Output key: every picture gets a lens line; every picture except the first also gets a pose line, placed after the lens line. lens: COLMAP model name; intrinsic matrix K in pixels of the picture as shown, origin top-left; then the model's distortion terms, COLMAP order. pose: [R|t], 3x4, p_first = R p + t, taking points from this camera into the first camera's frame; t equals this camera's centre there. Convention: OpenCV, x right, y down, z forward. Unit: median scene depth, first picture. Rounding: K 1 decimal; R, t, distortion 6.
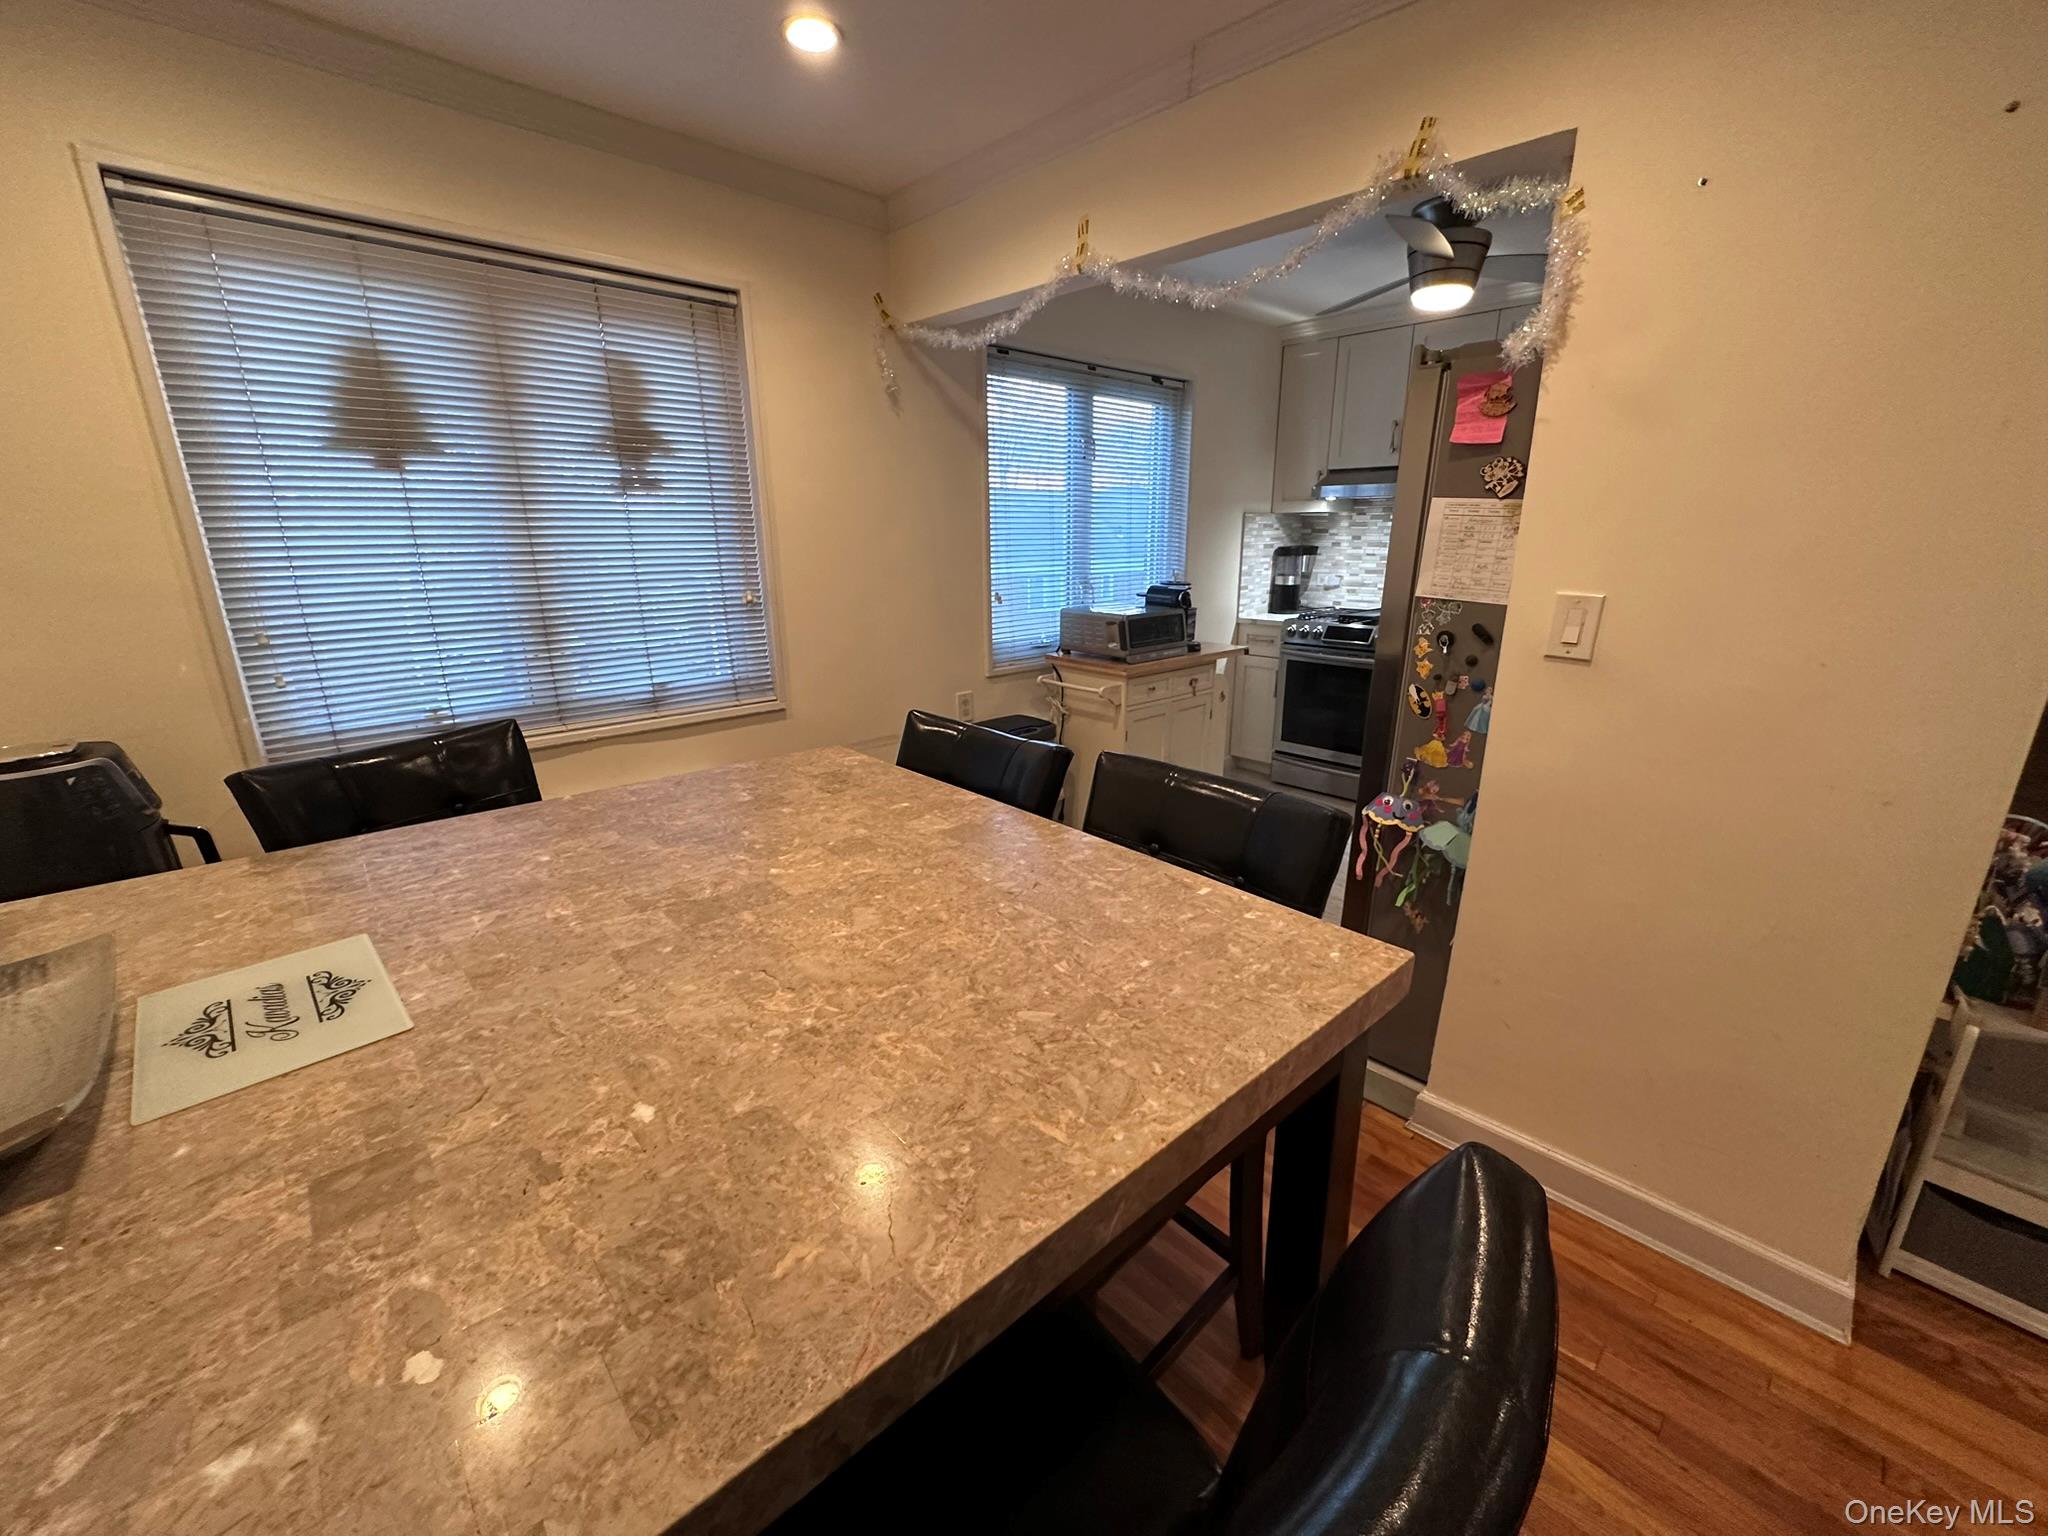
lens RADIAL K [[821.5, 0, 1023.1], [0, 821.5, 769.8], [0, 0, 1]] dist [-0.004107, 0.001173]
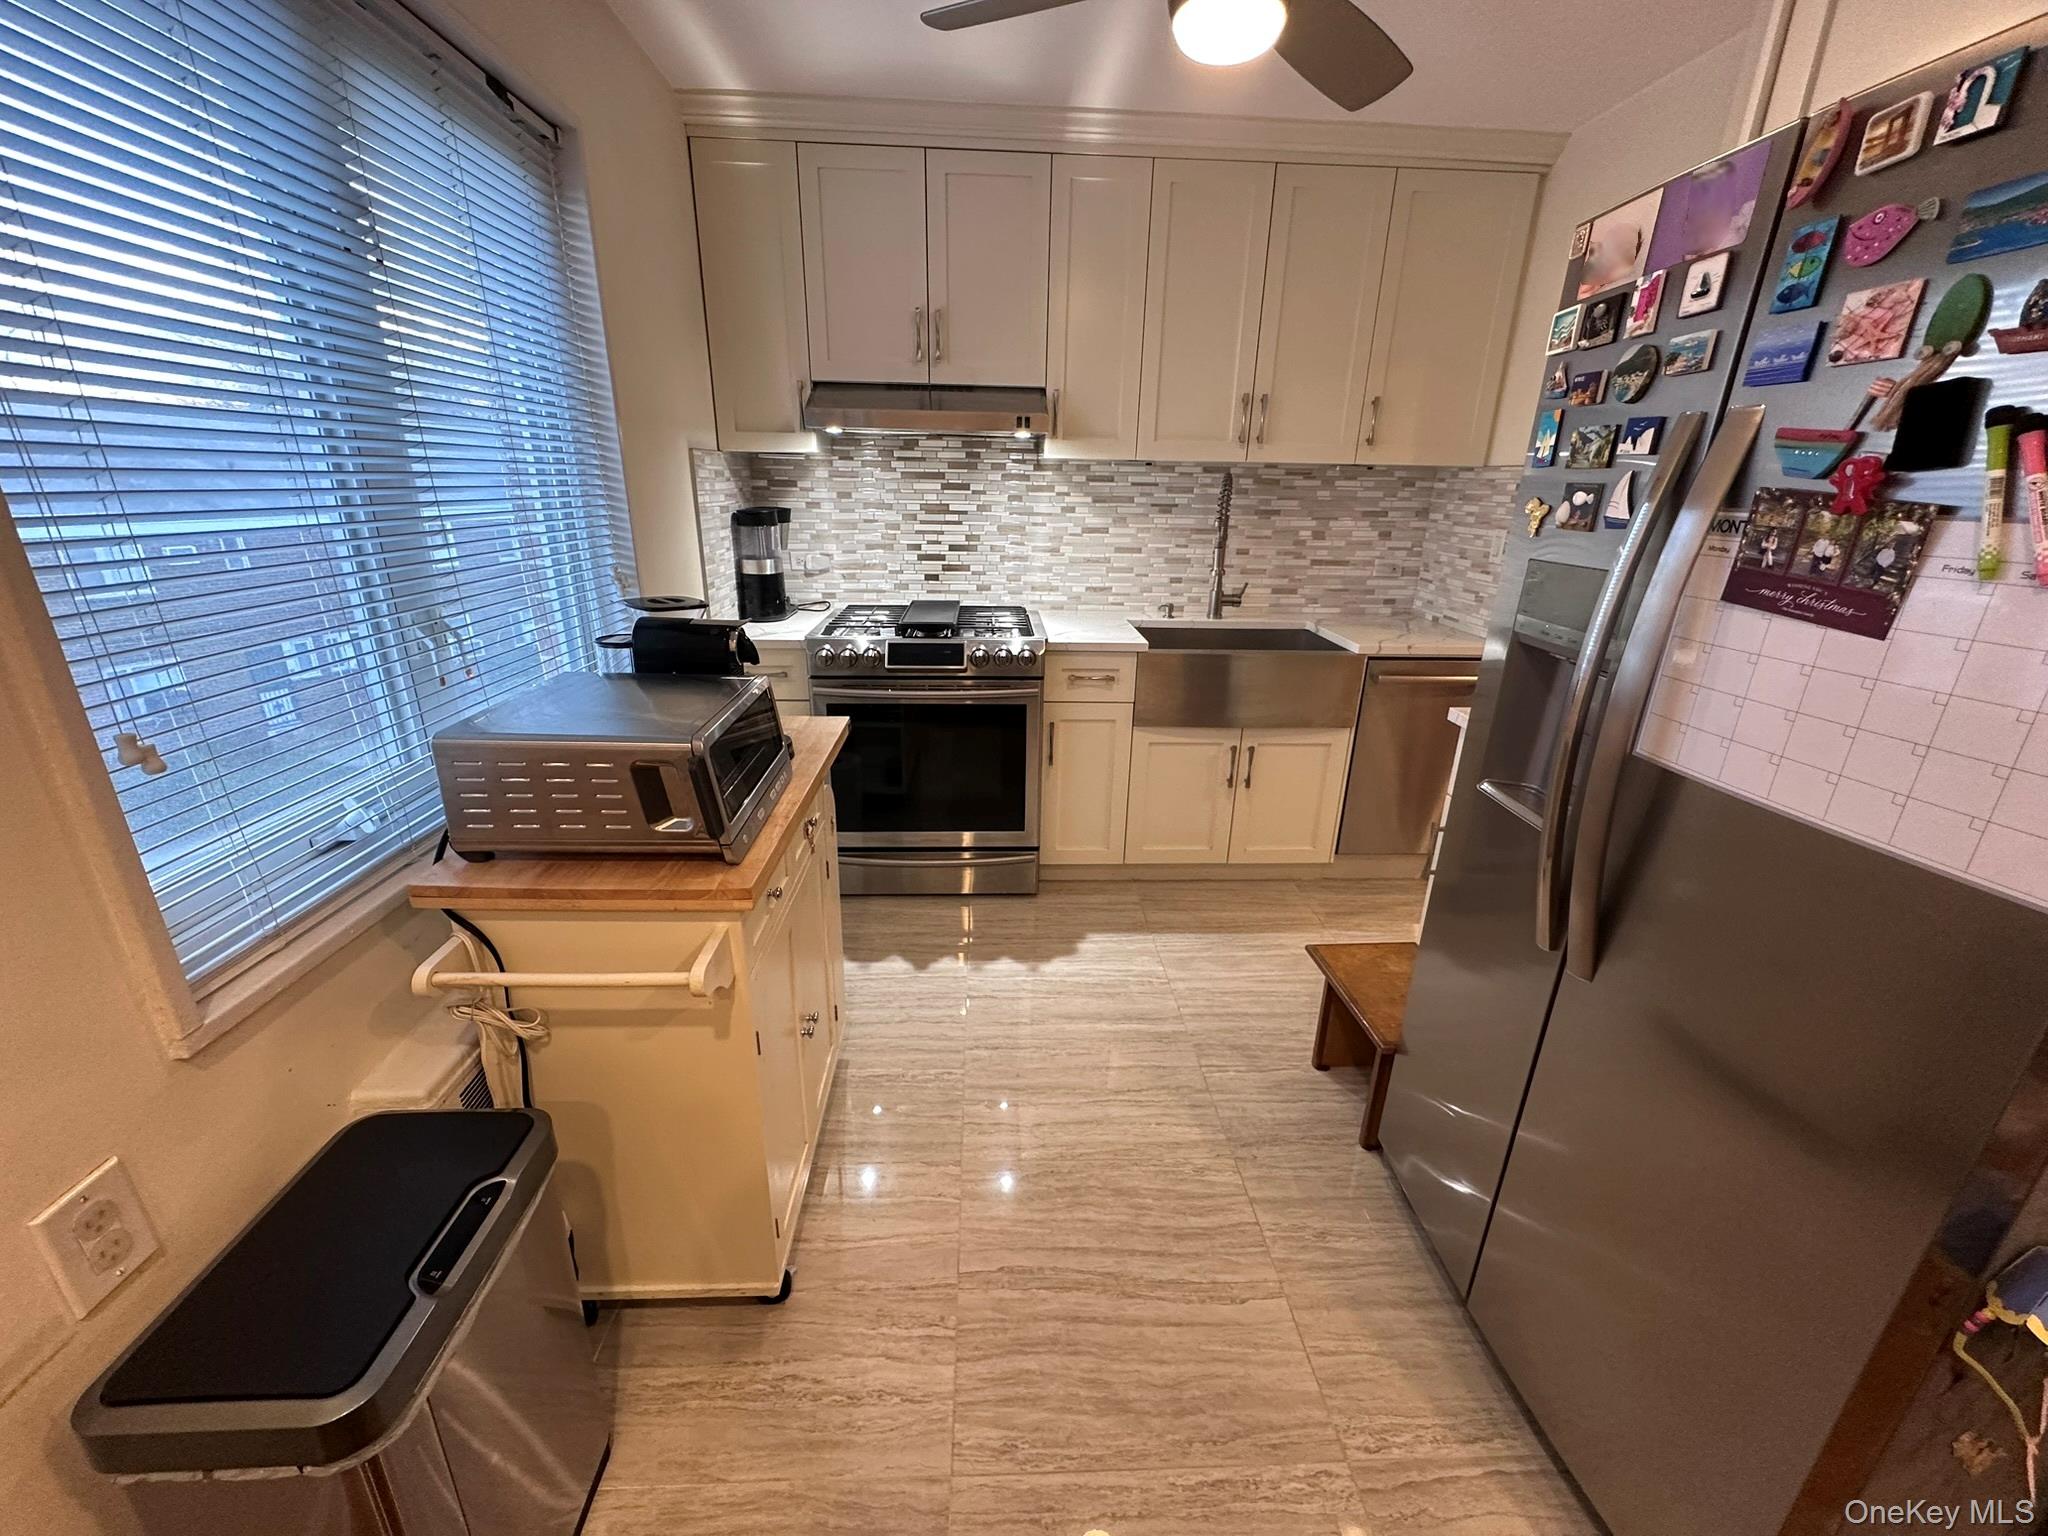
lens RADIAL K [[821.5, 0, 1023.1], [0, 821.5, 769.8], [0, 0, 1]] dist [-0.004107, 0.001173]
pose [[0.649806, -0.236296, 0.722438, -0.071817], [0.191933, 0.970660, 0.144848, -0.371399], [-0.735469, 0.044536, 0.676094, 1.246918]]
